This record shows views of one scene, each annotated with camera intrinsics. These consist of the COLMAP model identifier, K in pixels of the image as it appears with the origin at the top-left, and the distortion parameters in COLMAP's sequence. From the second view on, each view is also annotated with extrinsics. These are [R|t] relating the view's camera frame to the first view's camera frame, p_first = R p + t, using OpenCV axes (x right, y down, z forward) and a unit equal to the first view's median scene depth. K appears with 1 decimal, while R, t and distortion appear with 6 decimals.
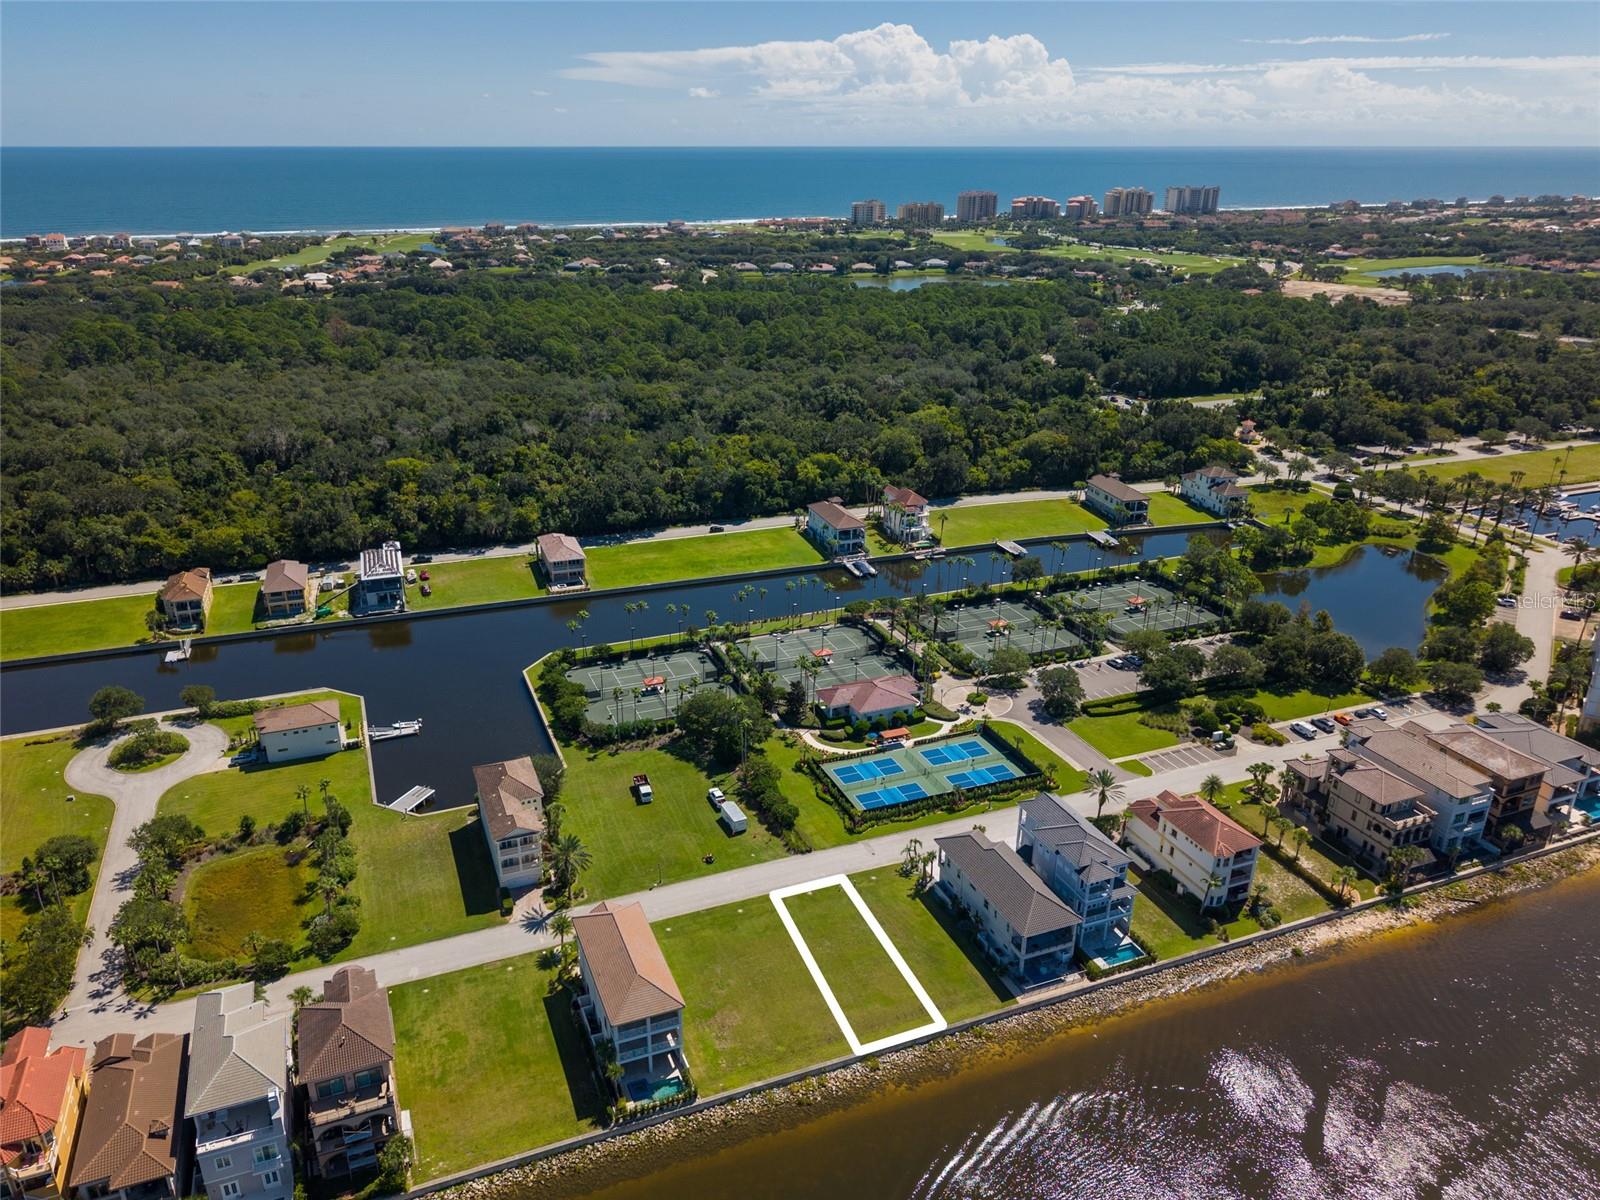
lens RADIAL K [[1124.6, 0, 748.0], [0, 1124.6, 629.7], [0, 0, 1]] dist [0.019672, -0.018184]
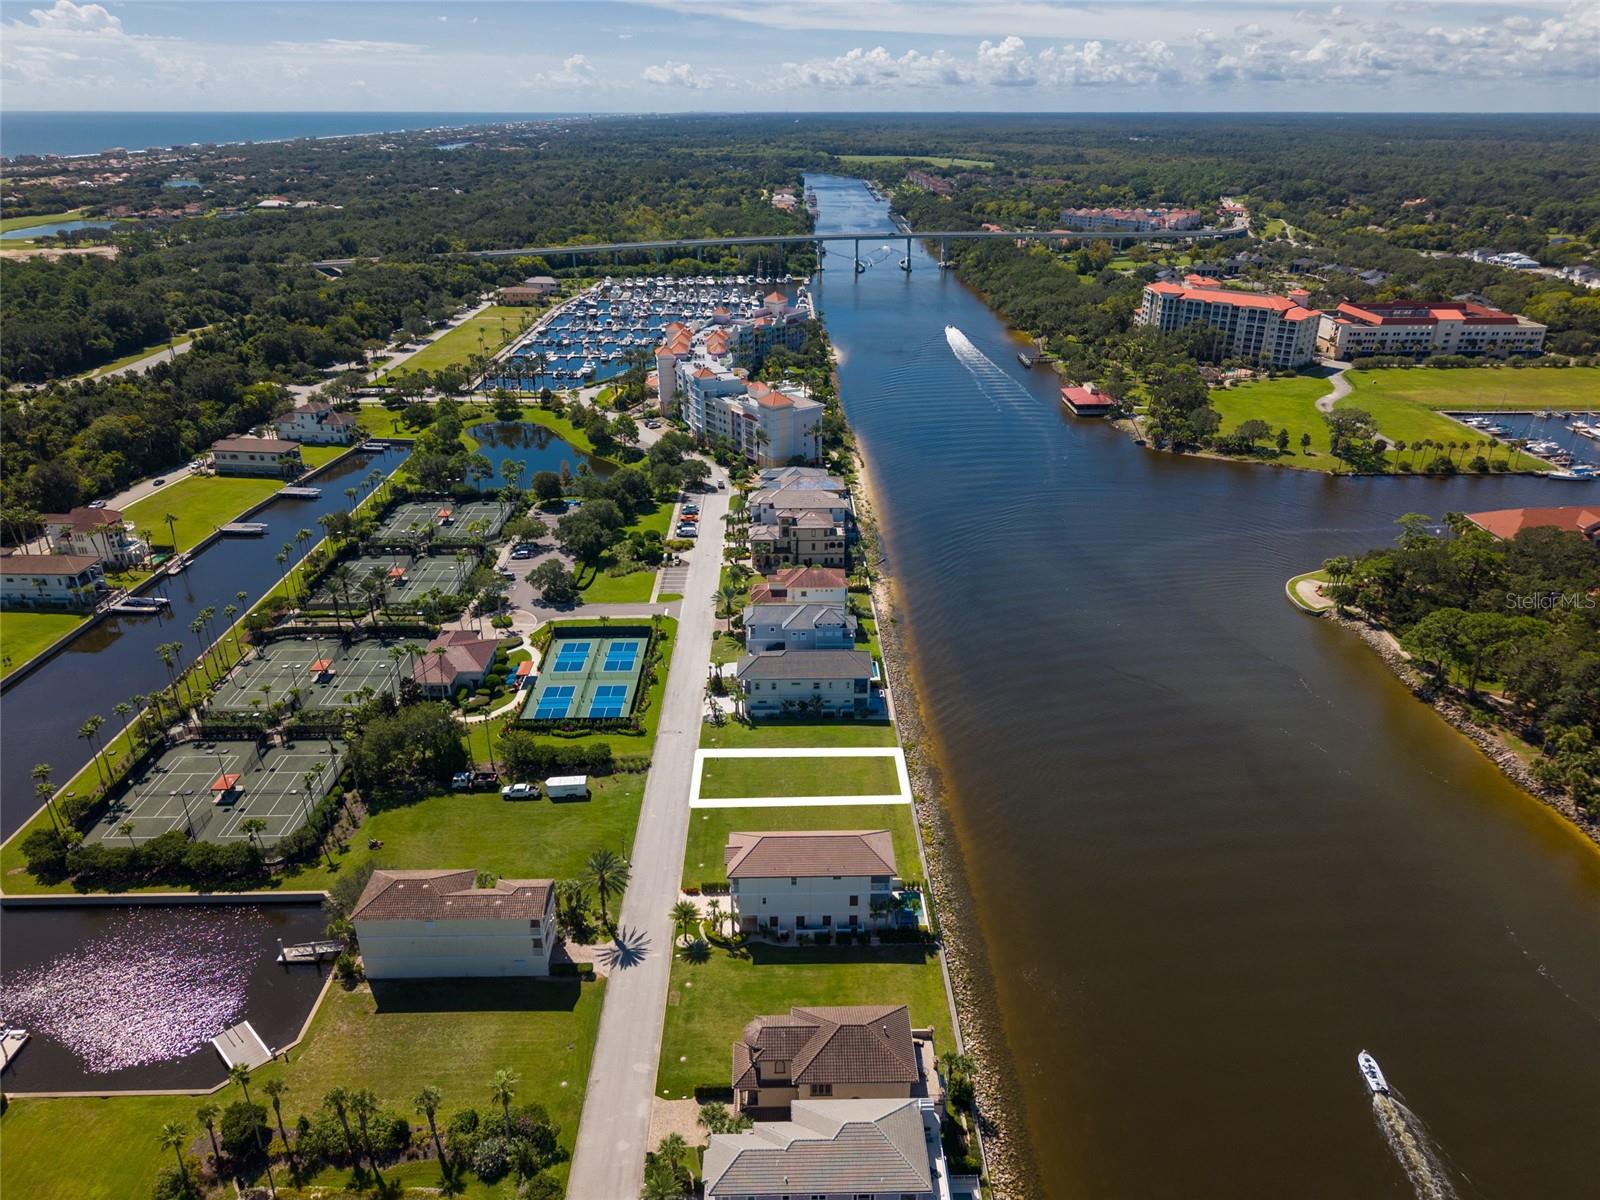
lens RADIAL K [[1091.0, 0, 819.2], [0, 1091.0, 599.3], [0, 0, 1]] dist [0.047388, -0.065001]
pose [[0.325337, -0.385171, 0.863596, -0.486457], [0.373586, 0.891339, 0.256806, -0.091996], [-0.868671, 0.239079, 0.433880, 0.281134]]
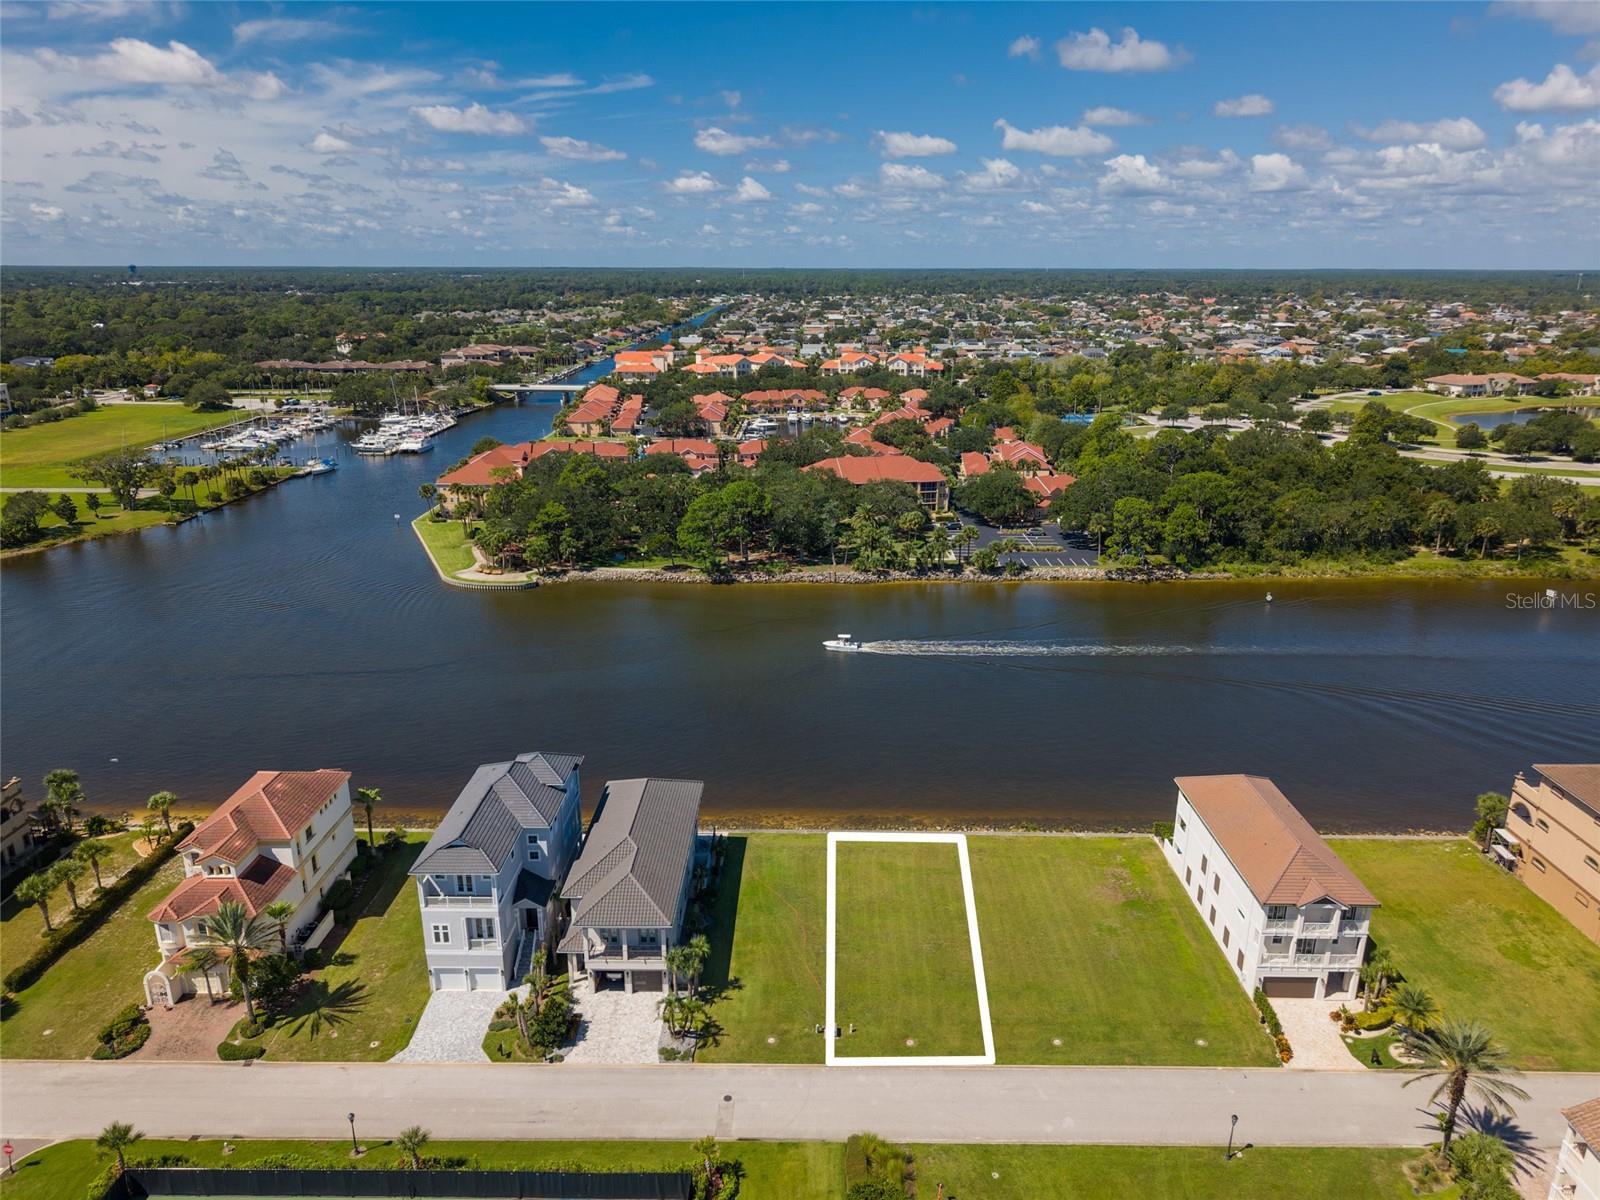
lens RADIAL K [[1067.1, 0, 800.7], [0, 1067.1, 604.9], [0, 0, 1]] dist [0.009379, -0.006360]
pose [[-0.932120, -0.112340, 0.344284, -0.028412], [0.141433, 0.762251, 0.631641, -0.151439], [-0.333389, 0.637458, -0.694621, 0.812338]]
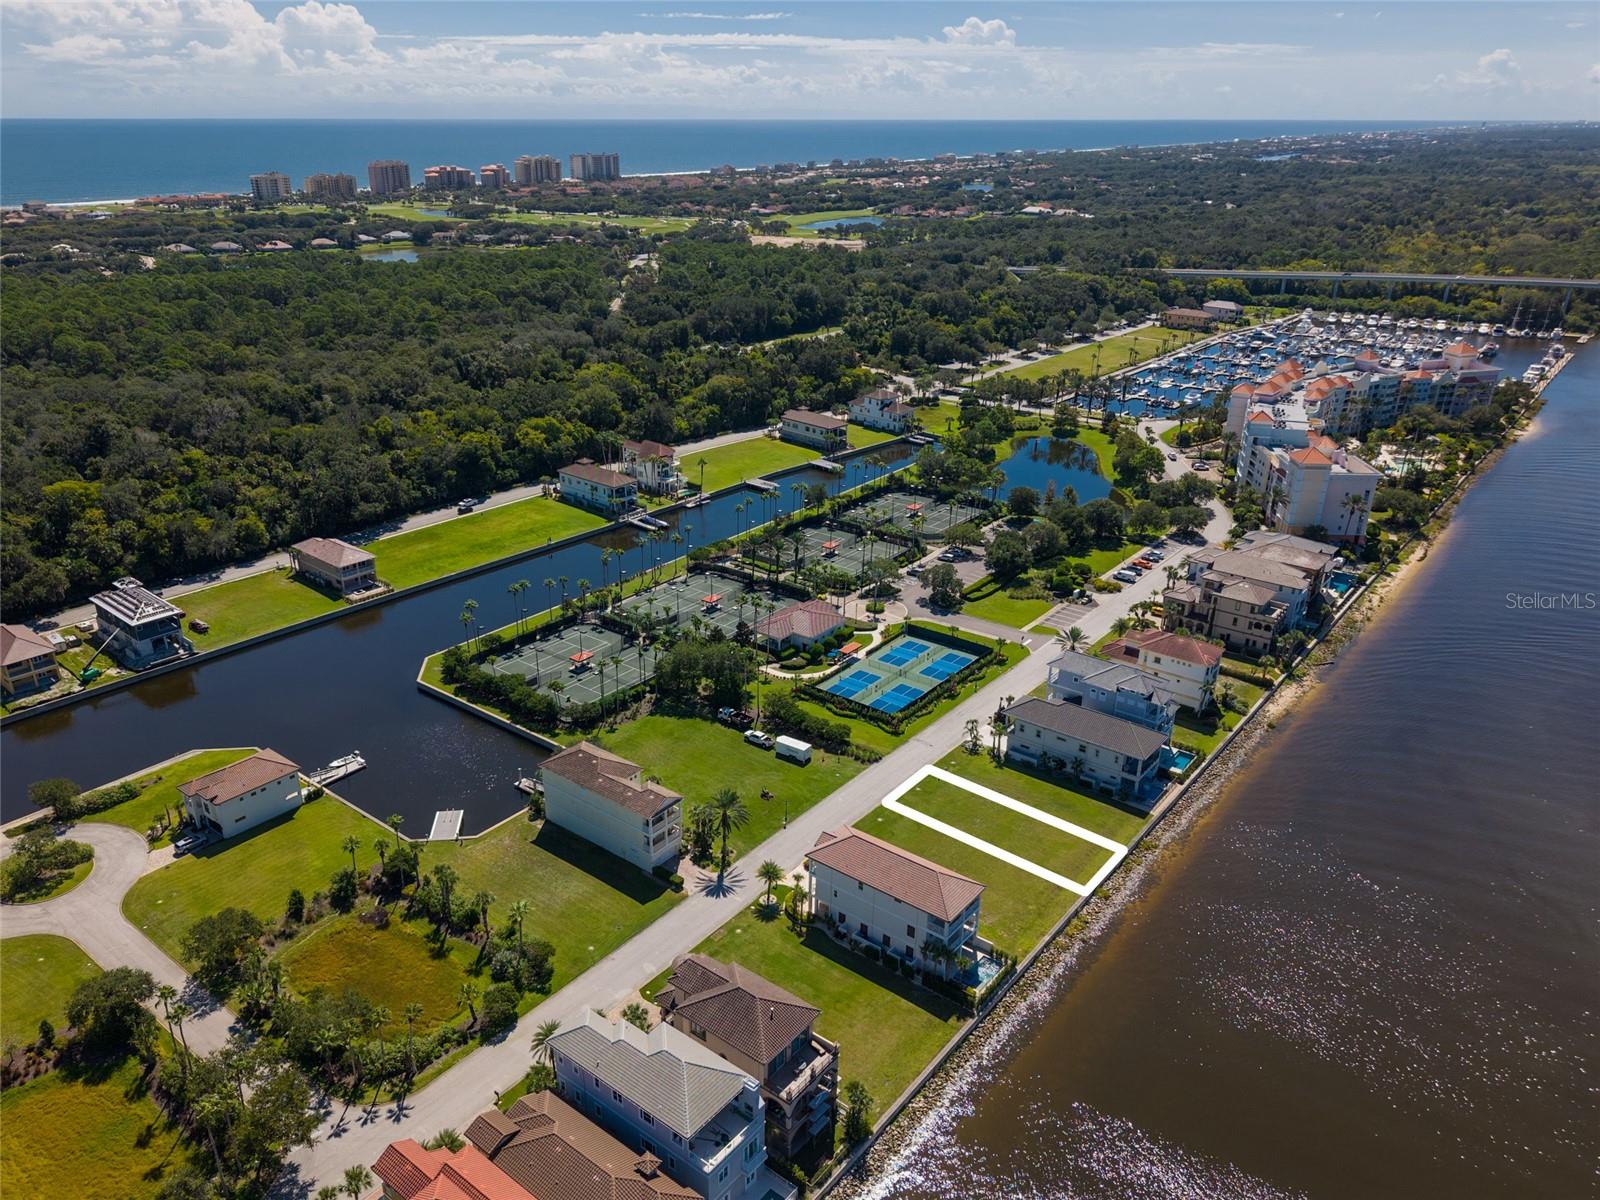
lens RADIAL K [[1158.6, 0, 738.0], [0, 1158.6, 664.1], [0, 0, 1]] dist [0.064787, -0.101138]
pose [[0.869114, -0.210109, 0.447768, -0.364273], [0.196092, 0.977474, 0.078054, 0.002270], [-0.454081, 0.019966, 0.890737, 0.074417]]
